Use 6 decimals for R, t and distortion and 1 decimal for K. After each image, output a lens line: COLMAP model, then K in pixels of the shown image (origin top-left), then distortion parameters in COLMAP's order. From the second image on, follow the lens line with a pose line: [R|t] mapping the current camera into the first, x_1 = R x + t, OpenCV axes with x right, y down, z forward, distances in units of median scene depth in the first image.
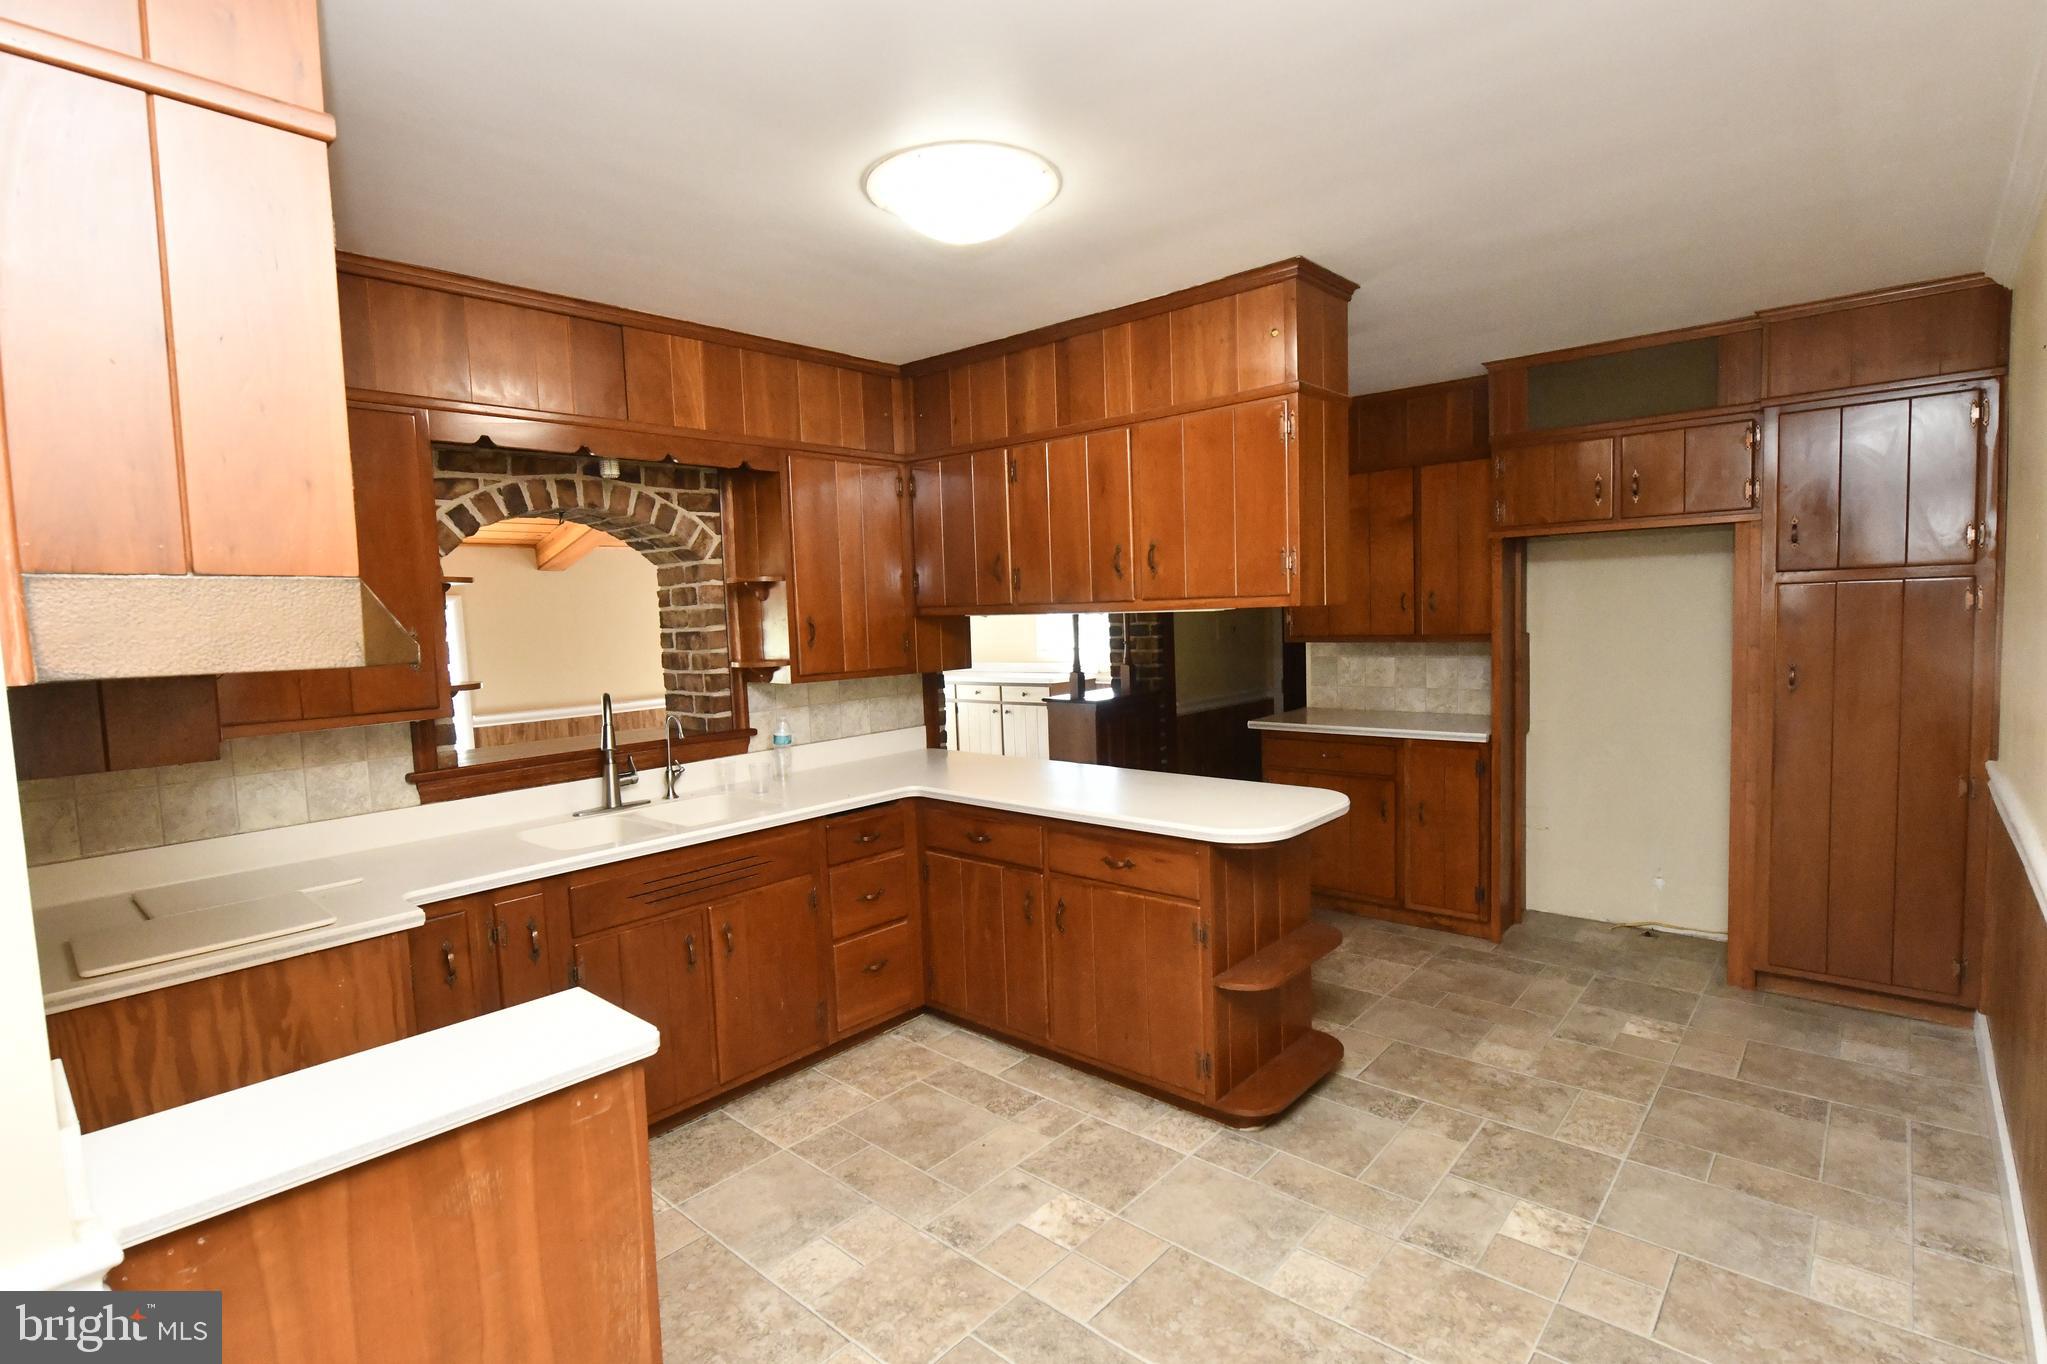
lens RADIAL K [[980.8, 0, 1027.4], [0, 980.8, 683.8], [0, 0, 1]] dist [-0.001974, -0.002003]
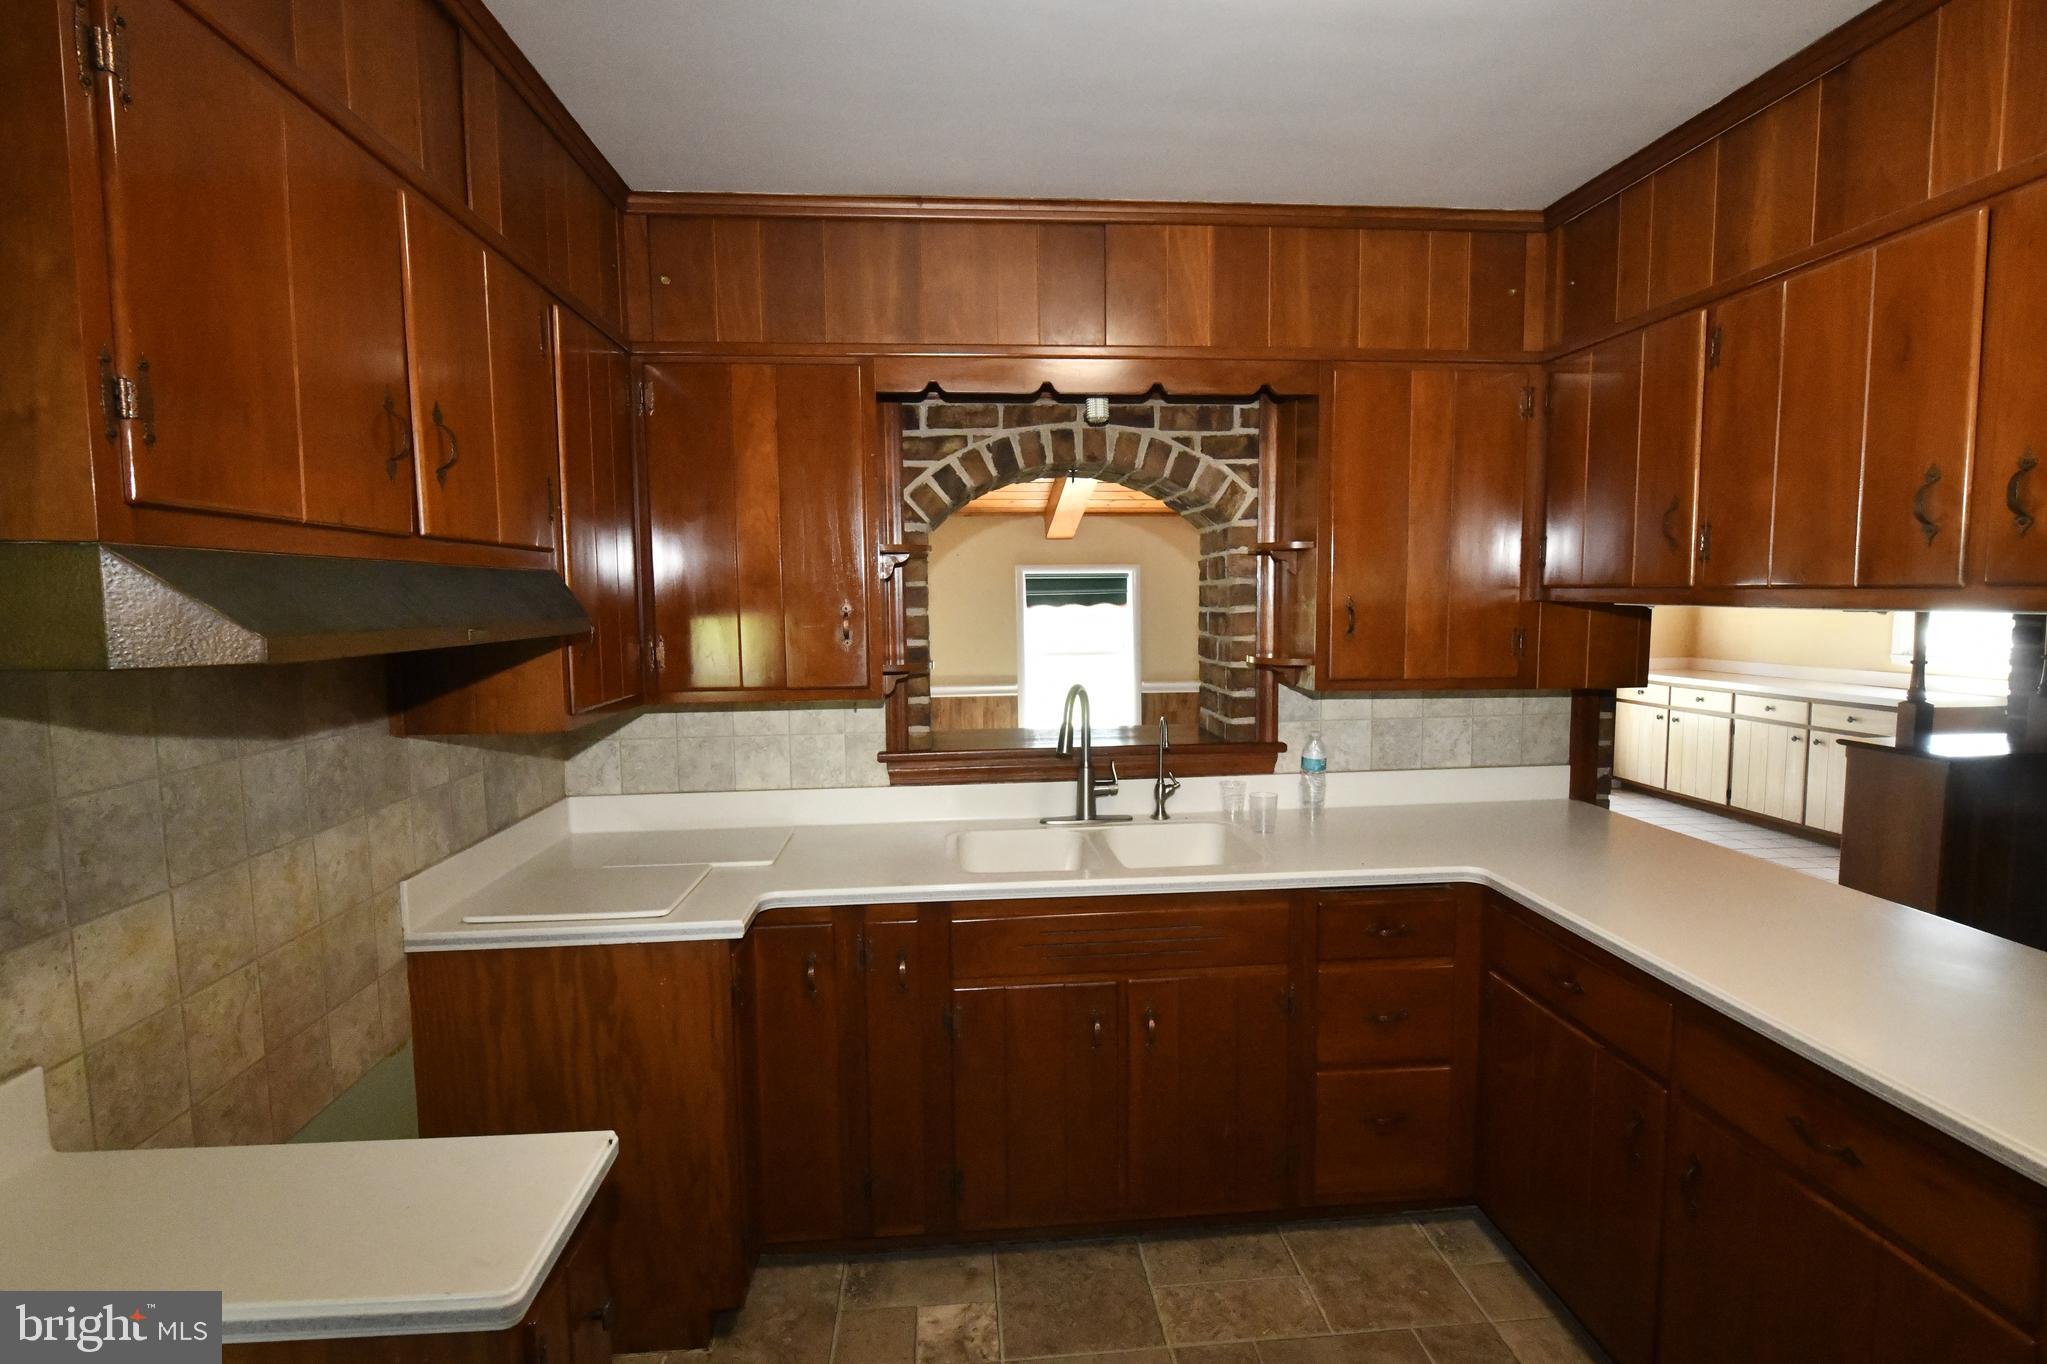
lens RADIAL K [[980.8, 0, 1027.4], [0, 980.8, 683.8], [0, 0, 1]] dist [-0.001974, -0.002003]
pose [[0.724335, 0.090328, -0.683505, 0.099854], [-0.067748, 0.995908, 0.059819, -0.034517], [0.686111, 0.002977, 0.727491, 0.334087]]
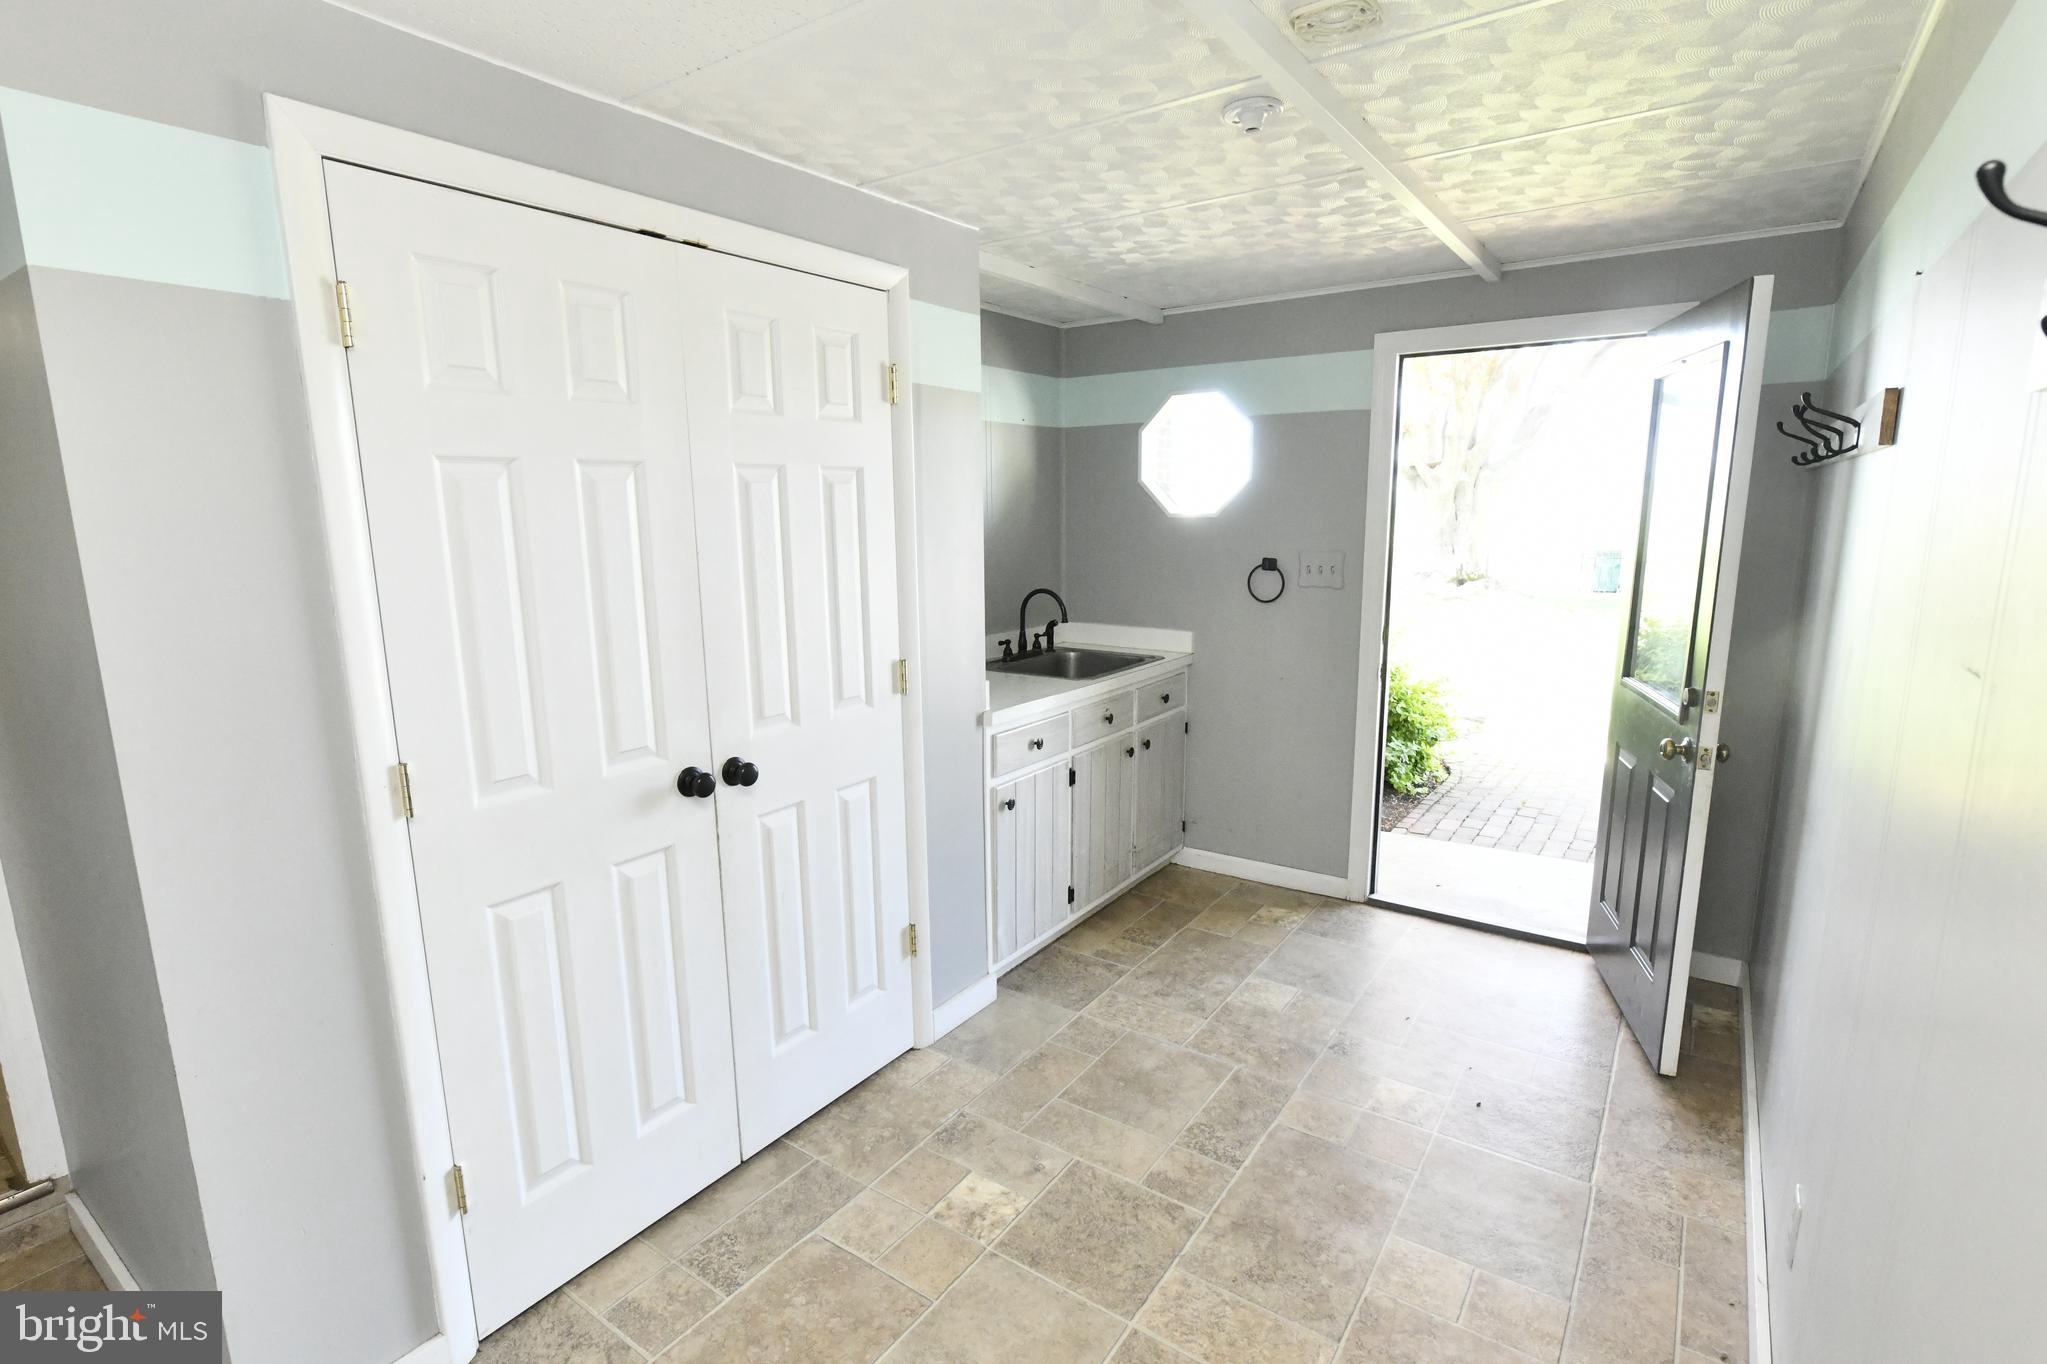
lens RADIAL K [[980.8, 0, 1027.4], [0, 980.8, 683.8], [0, 0, 1]] dist [-0.001974, -0.002003]
pose [[0.119435, 0.209861, -0.970409, 0.571114], [-0.074894, 0.976525, 0.201966, -0.066378], [0.990013, 0.048556, 0.132348, 0.646504]]
